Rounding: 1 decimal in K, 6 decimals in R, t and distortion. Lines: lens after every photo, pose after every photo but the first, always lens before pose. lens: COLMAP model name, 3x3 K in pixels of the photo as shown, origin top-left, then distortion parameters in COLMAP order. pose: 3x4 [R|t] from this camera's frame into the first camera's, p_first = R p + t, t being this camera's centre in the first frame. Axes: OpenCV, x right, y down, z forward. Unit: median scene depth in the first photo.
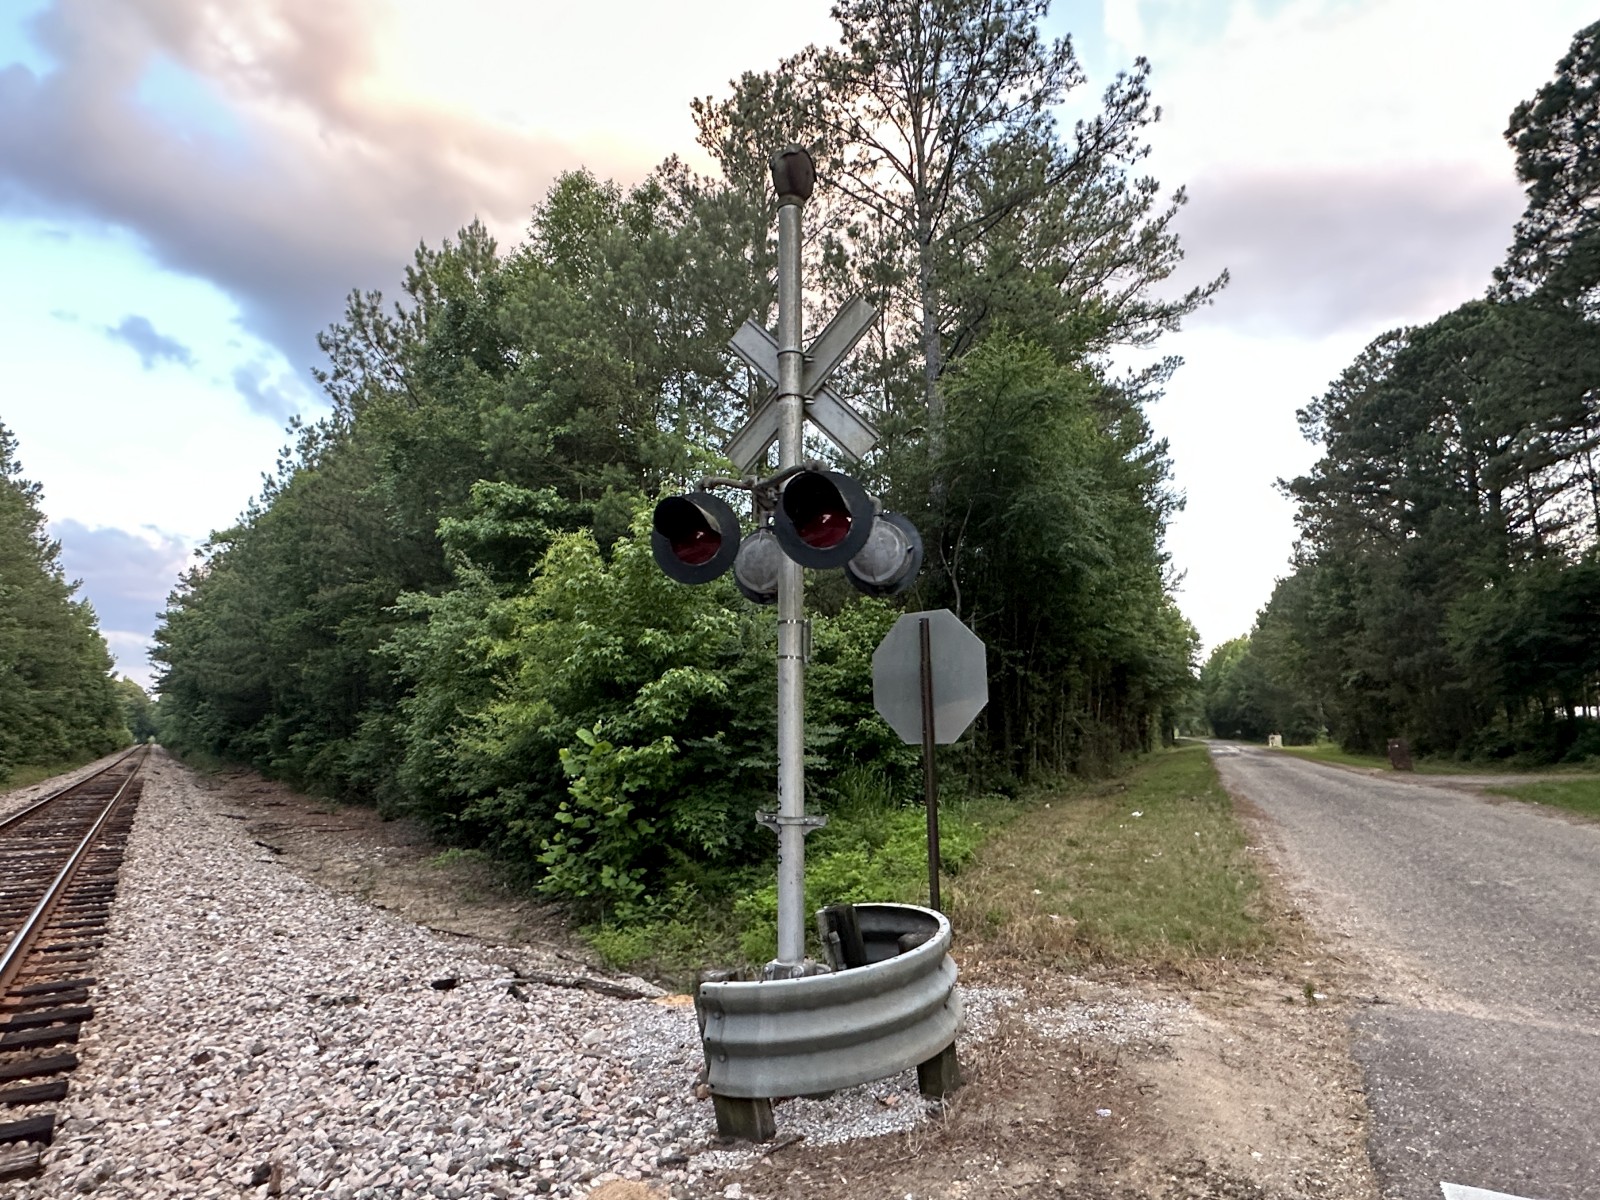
lens RADIAL K [[899.5, 0, 785.9], [0, 899.5, 600.5], [0, 0, 1]] dist [-0.001908, 0.000816]
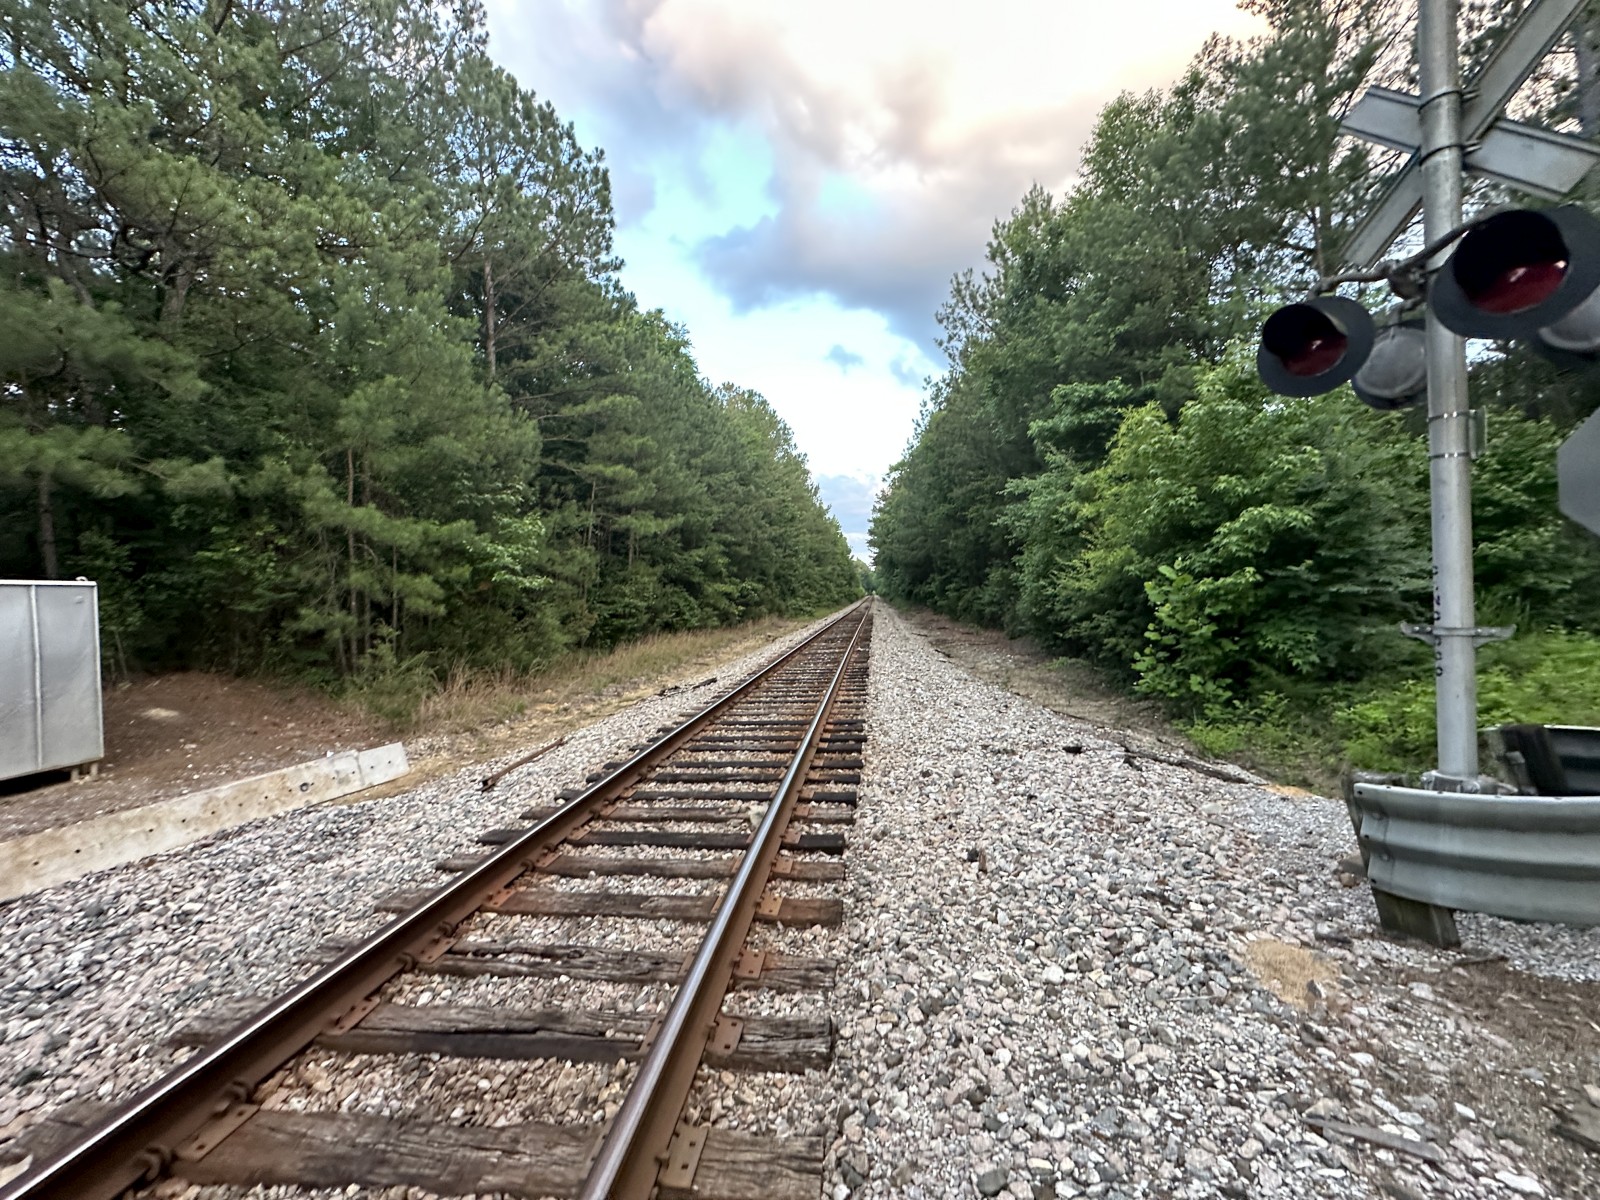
lens RADIAL K [[632.7, 0, 815.1], [0, 632.7, 600.1], [0, 0, 1]] dist [0.006406, -0.000609]
pose [[0.763003, -0.021024, -0.646053, -0.031434], [0.132252, 0.983405, 0.124191, 0.018672], [0.632721, -0.180200, 0.753122, 0.039266]]
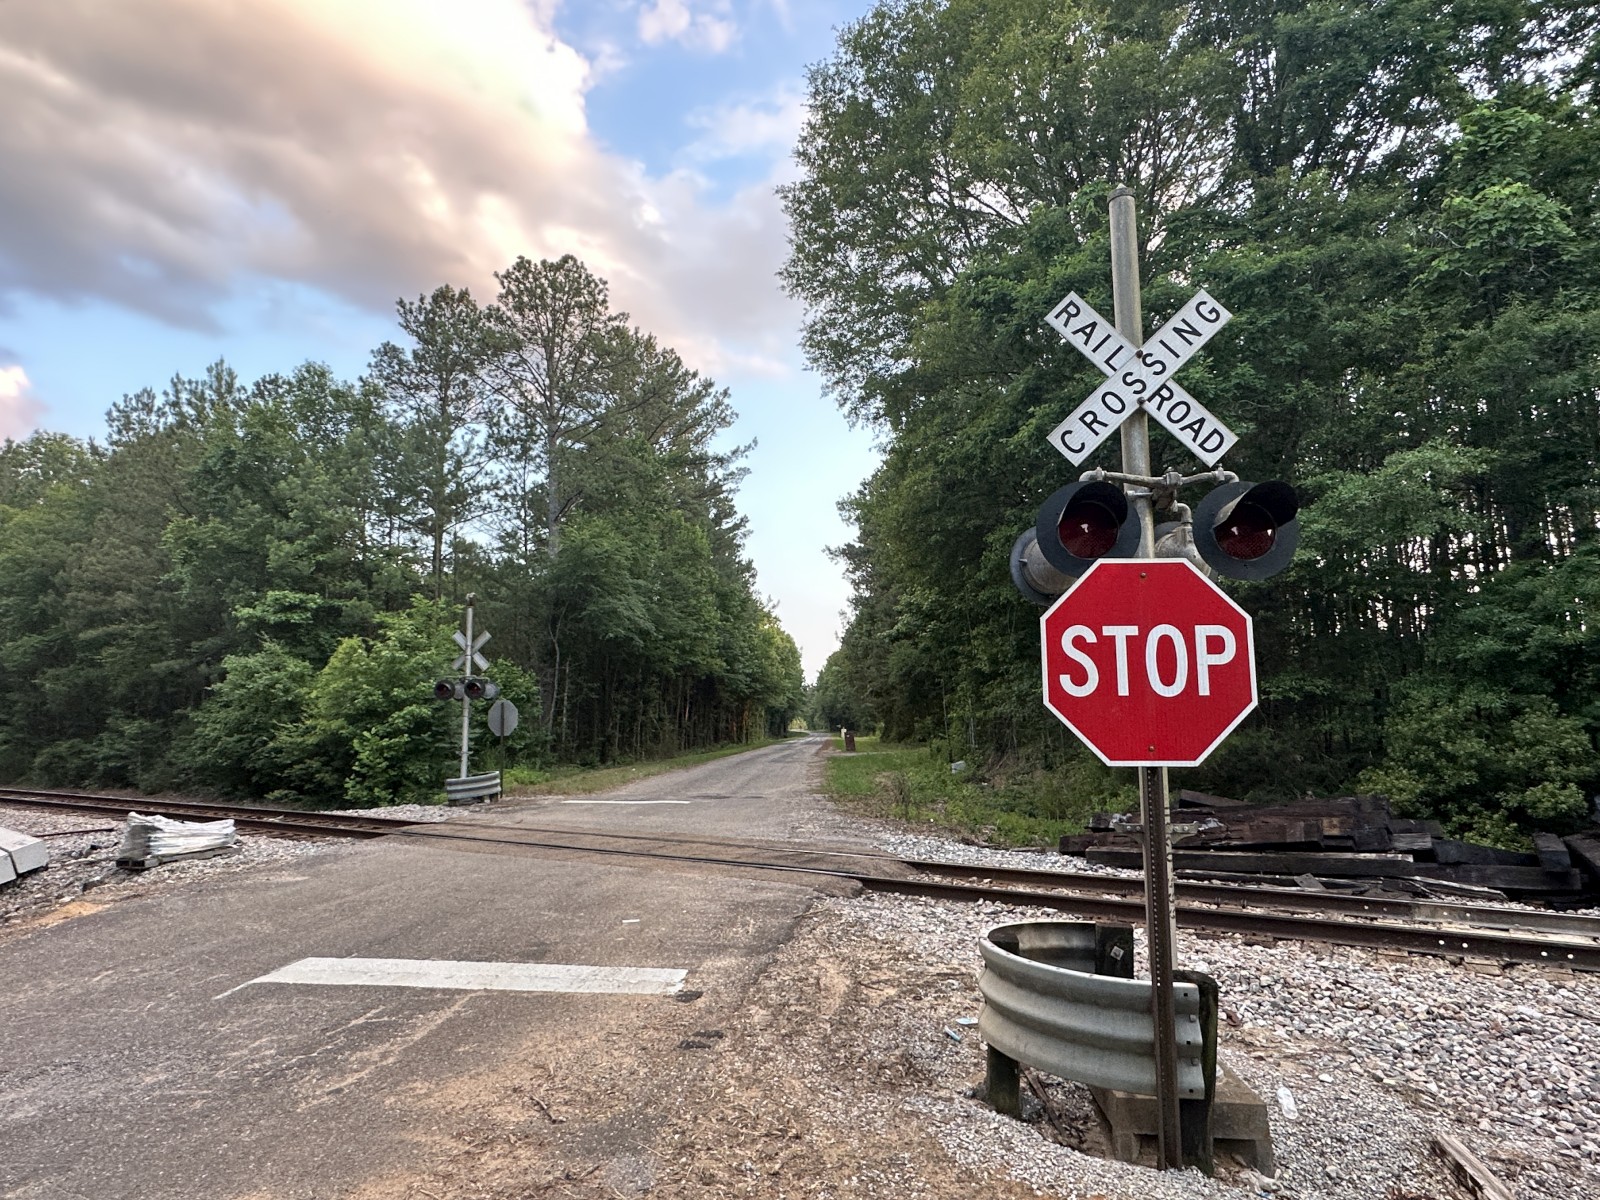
lens RADIAL K [[899.5, 0, 791.6], [0, 899.5, 599.0], [0, 0, 1]] dist [-0.001908, 0.000816]
pose [[0.928694, 0.046439, 0.367927, -0.070165], [-0.047060, 0.998865, -0.007290, -0.237808], [-0.367848, -0.010544, 0.929826, -1.589051]]
